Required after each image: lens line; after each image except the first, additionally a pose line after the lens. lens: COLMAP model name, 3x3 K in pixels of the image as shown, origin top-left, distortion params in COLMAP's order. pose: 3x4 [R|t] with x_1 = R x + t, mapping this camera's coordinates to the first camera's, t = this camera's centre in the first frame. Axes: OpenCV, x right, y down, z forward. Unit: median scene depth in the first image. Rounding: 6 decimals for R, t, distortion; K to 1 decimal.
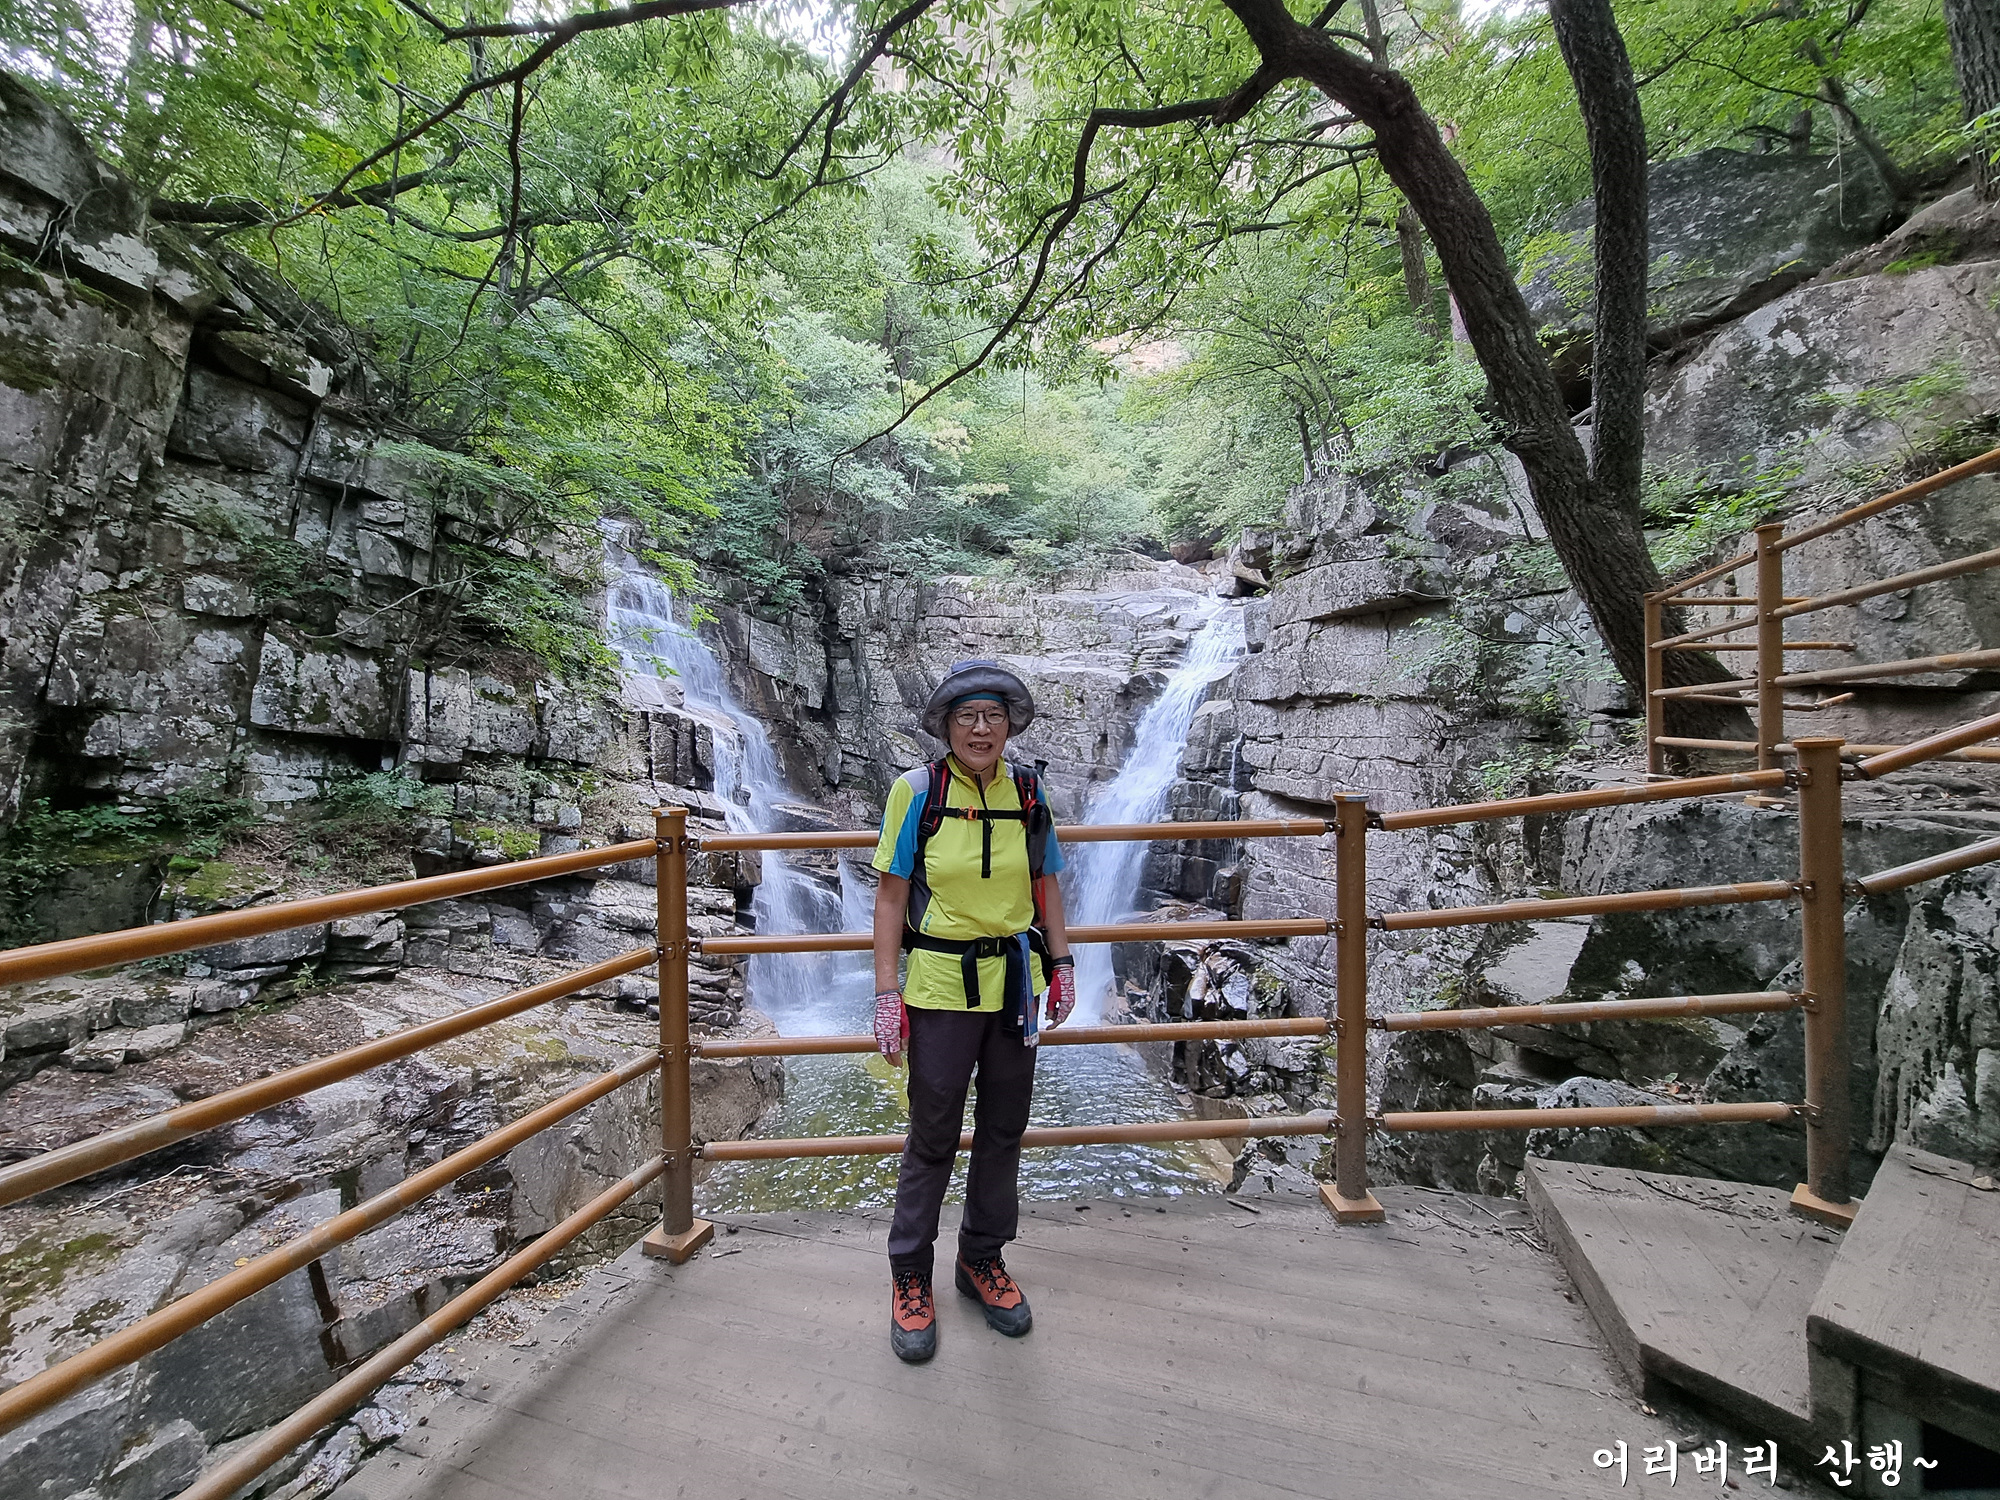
lens RADIAL K [[816.0, 0, 991.3], [0, 816.0, 735.7], [0, 0, 1]] dist [-0.001245, 0.000919]
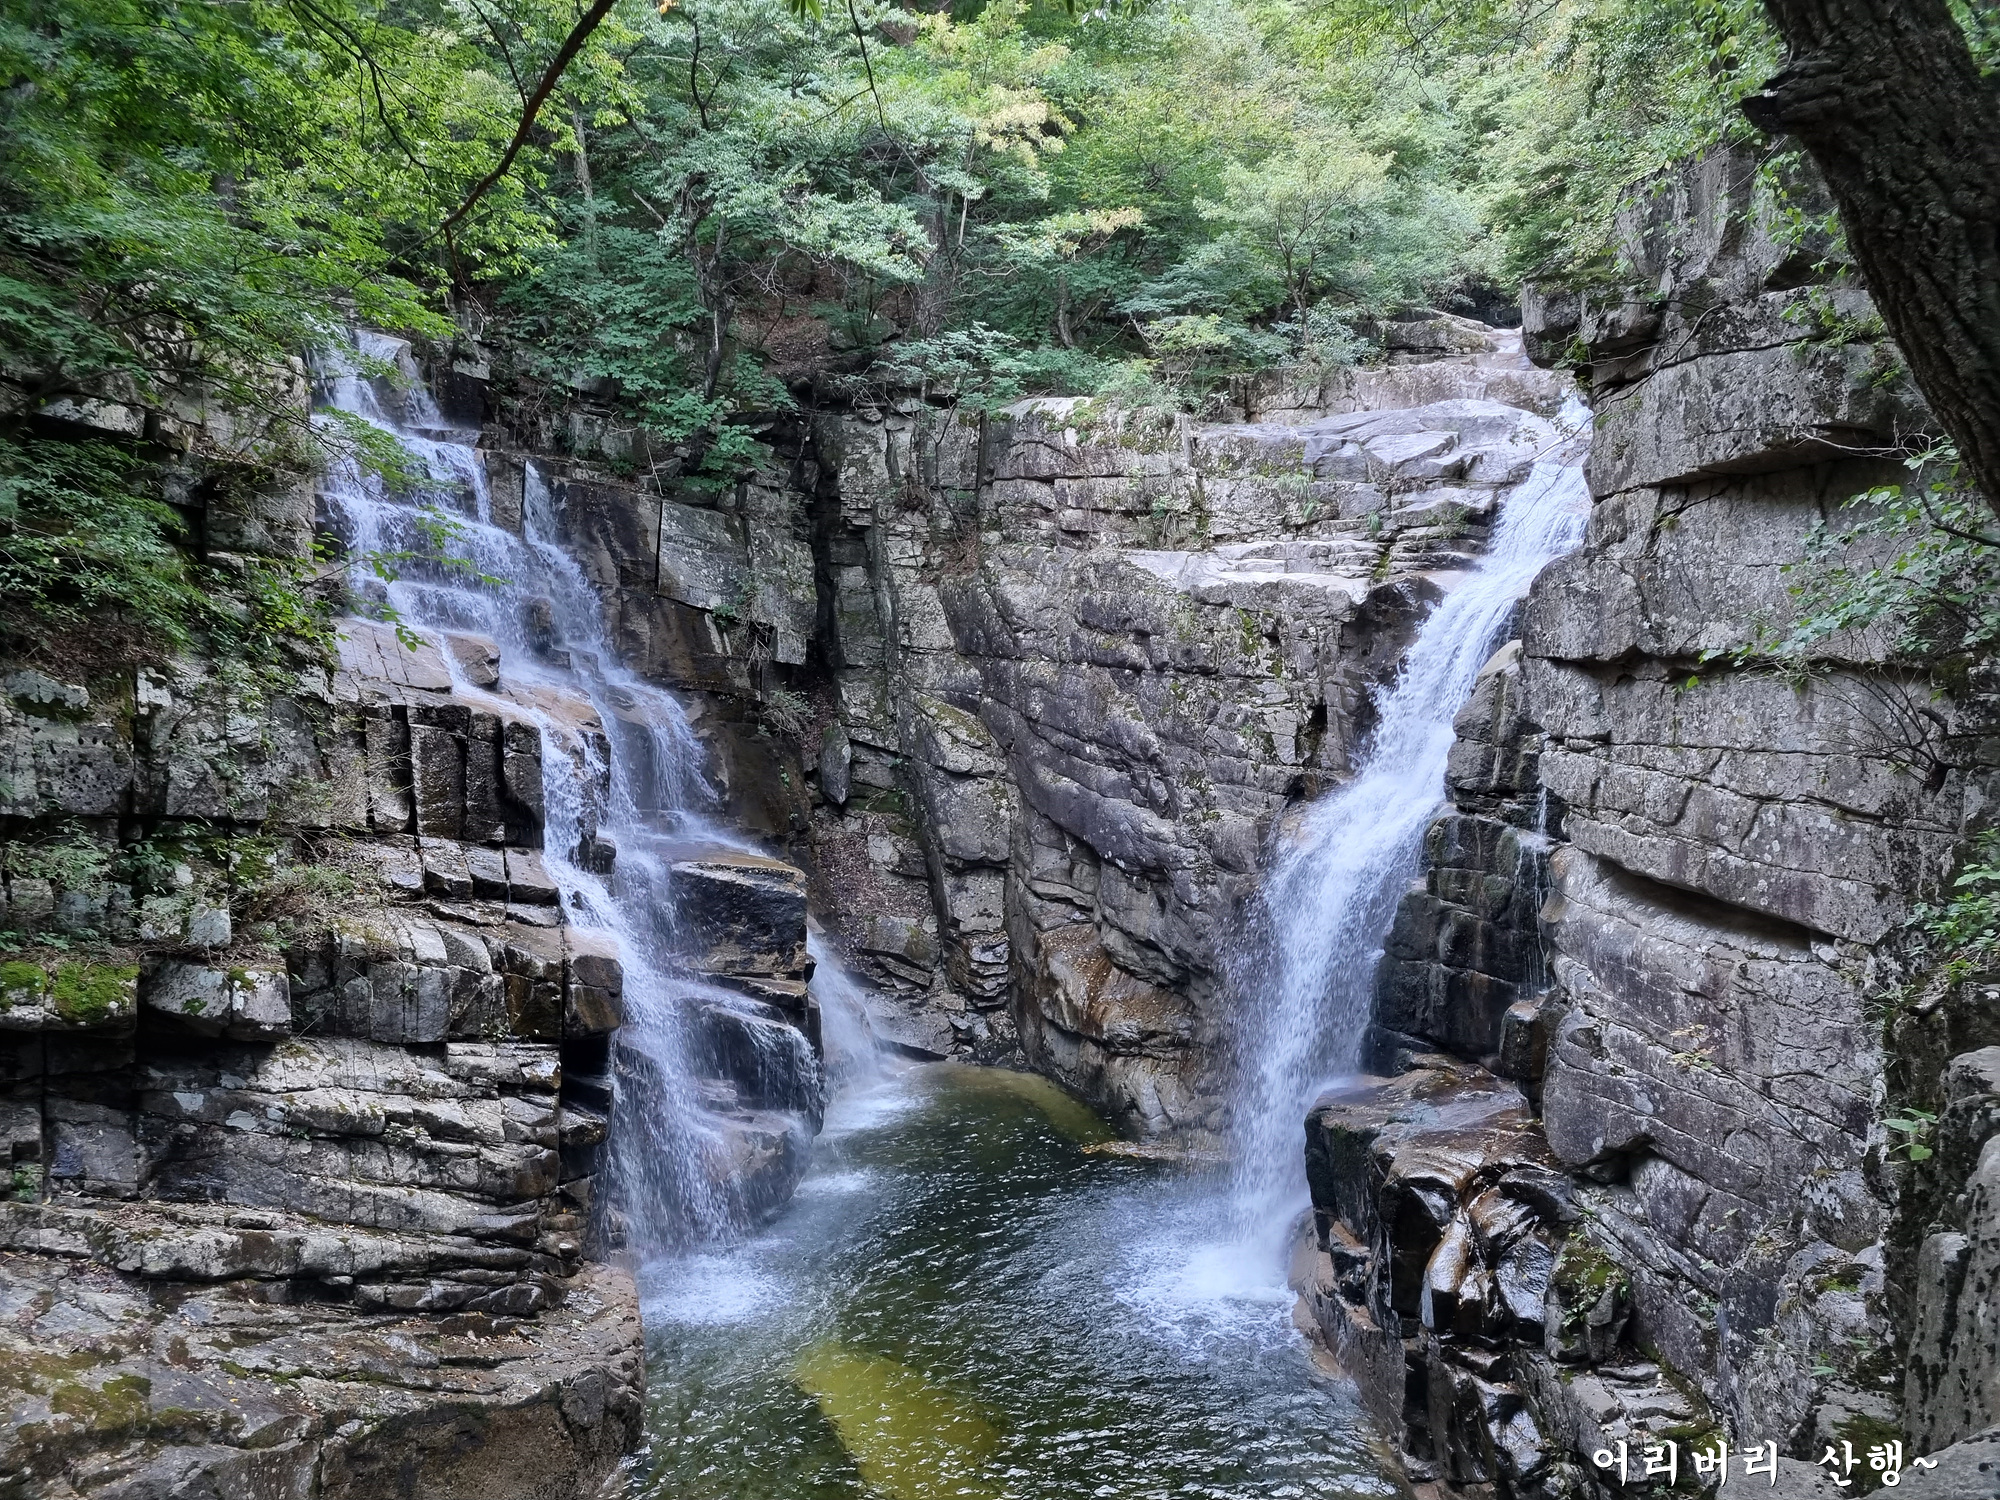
lens RADIAL K [[1499.3, 0, 1002.1], [0, 1499.3, 743.8], [0, 0, 1]] dist [0.056865, -0.033090]
pose [[0.989619, -0.028027, -0.140958, 0.130938], [0.034260, 0.998530, 0.041991, -0.042113], [0.139574, -0.046384, 0.989125, 0.103564]]
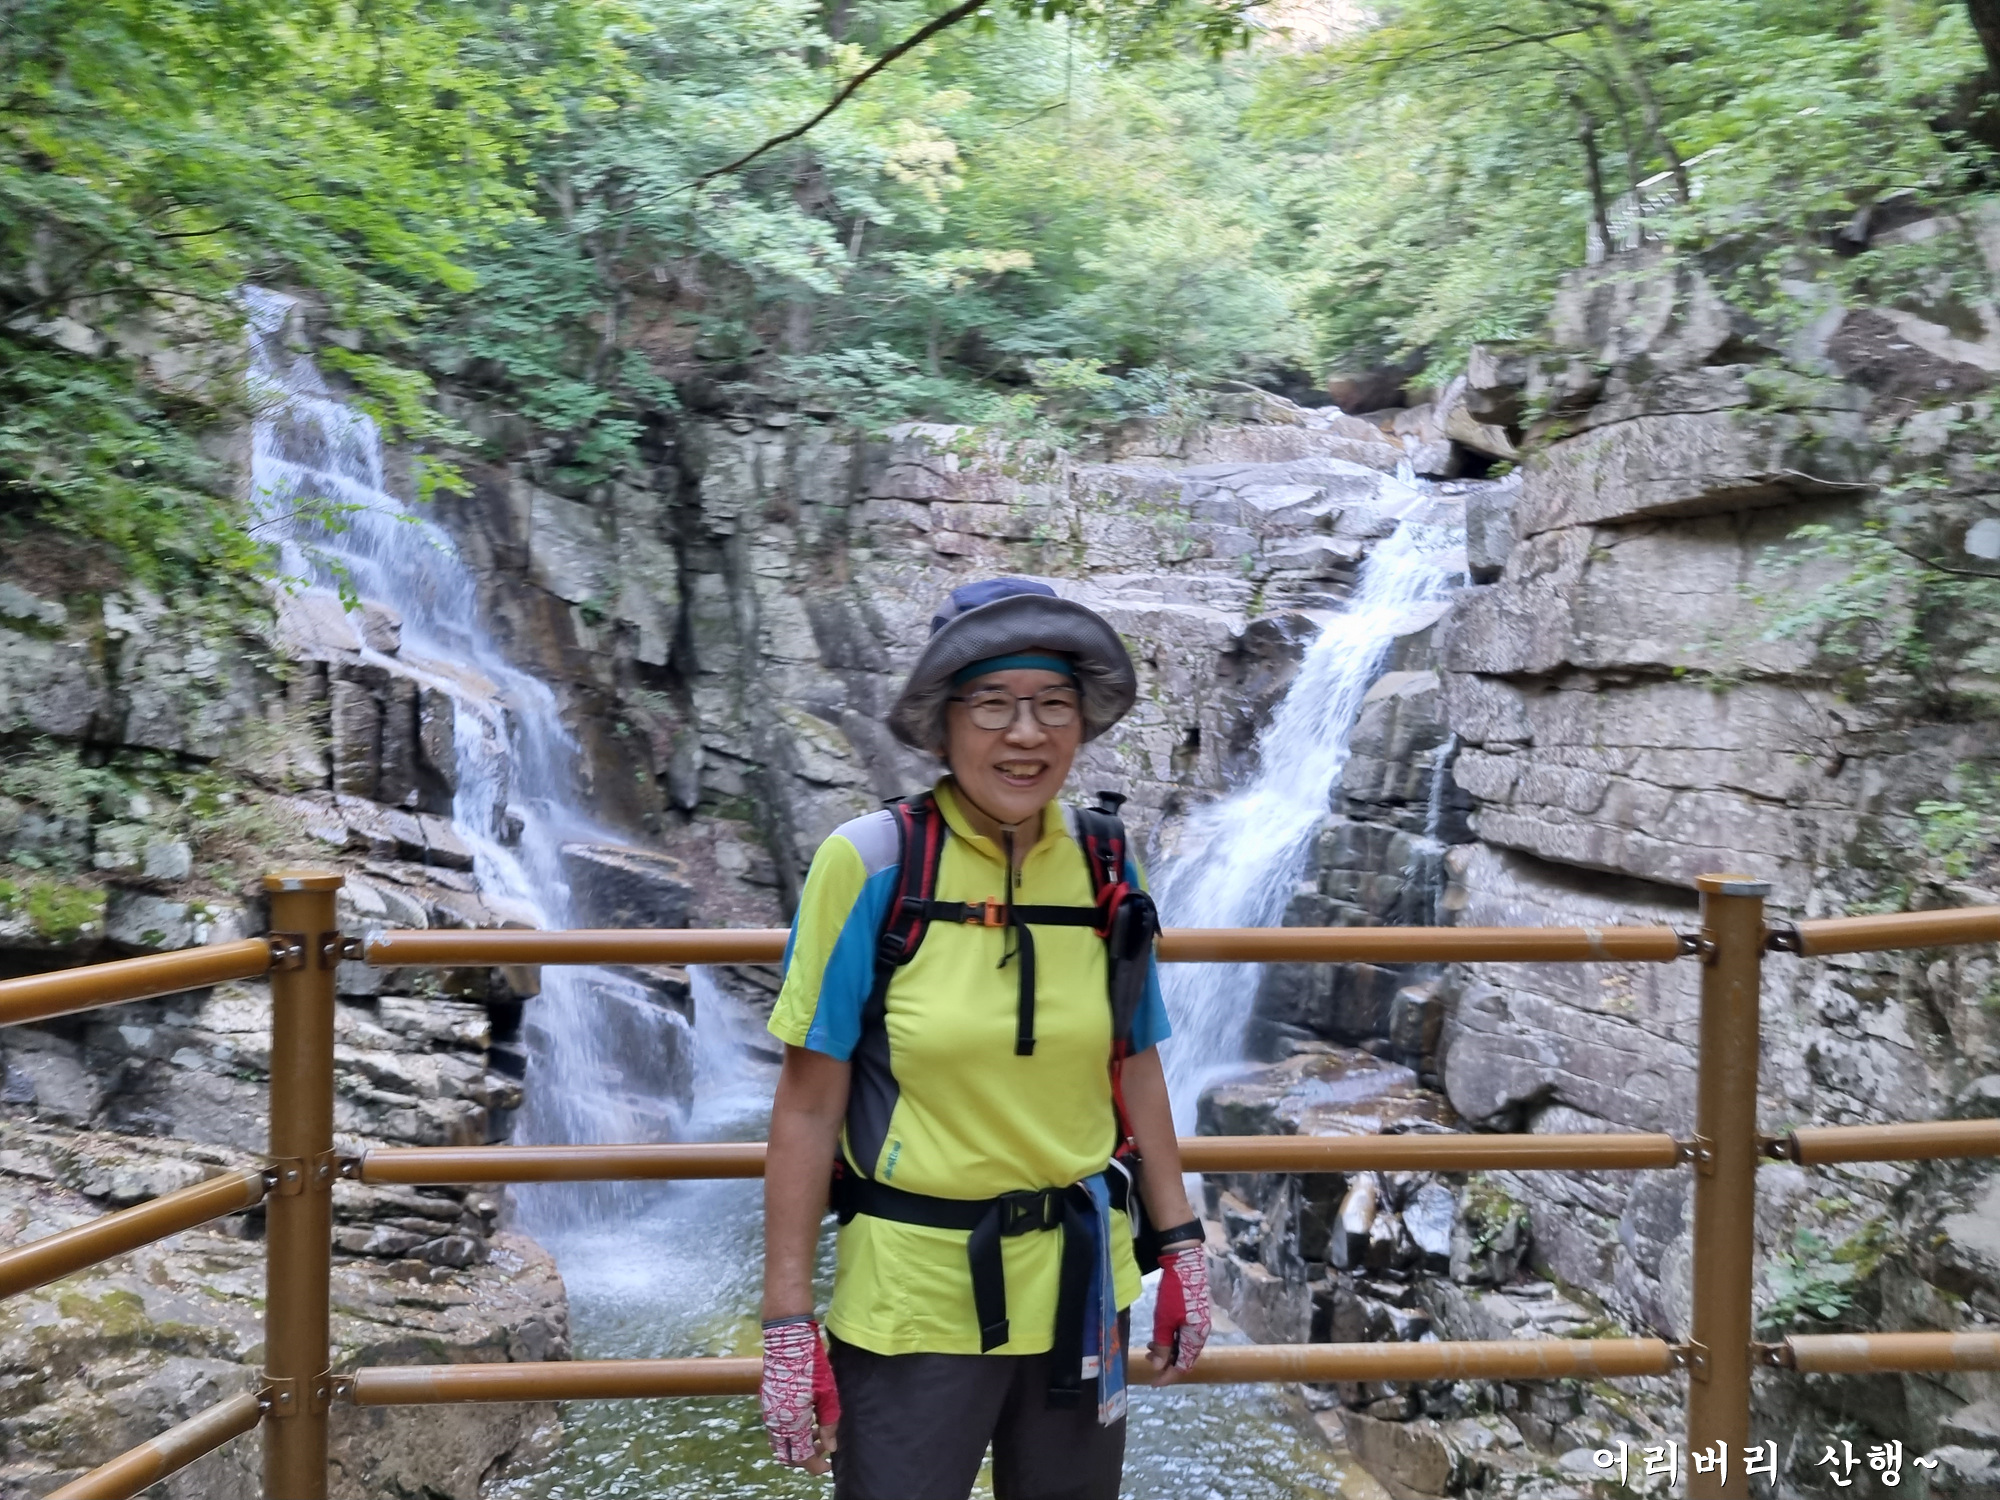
lens RADIAL K [[1511.0, 0, 1018.5], [0, 1511.0, 747.7], [0, 0, 1]] dist [0.036361, -0.007544]
pose [[0.999353, 0.027652, 0.023002, -0.000144], [-0.027989, 0.999504, 0.014450, -0.000725], [-0.022591, -0.015084, 0.999631, 0.019623]]
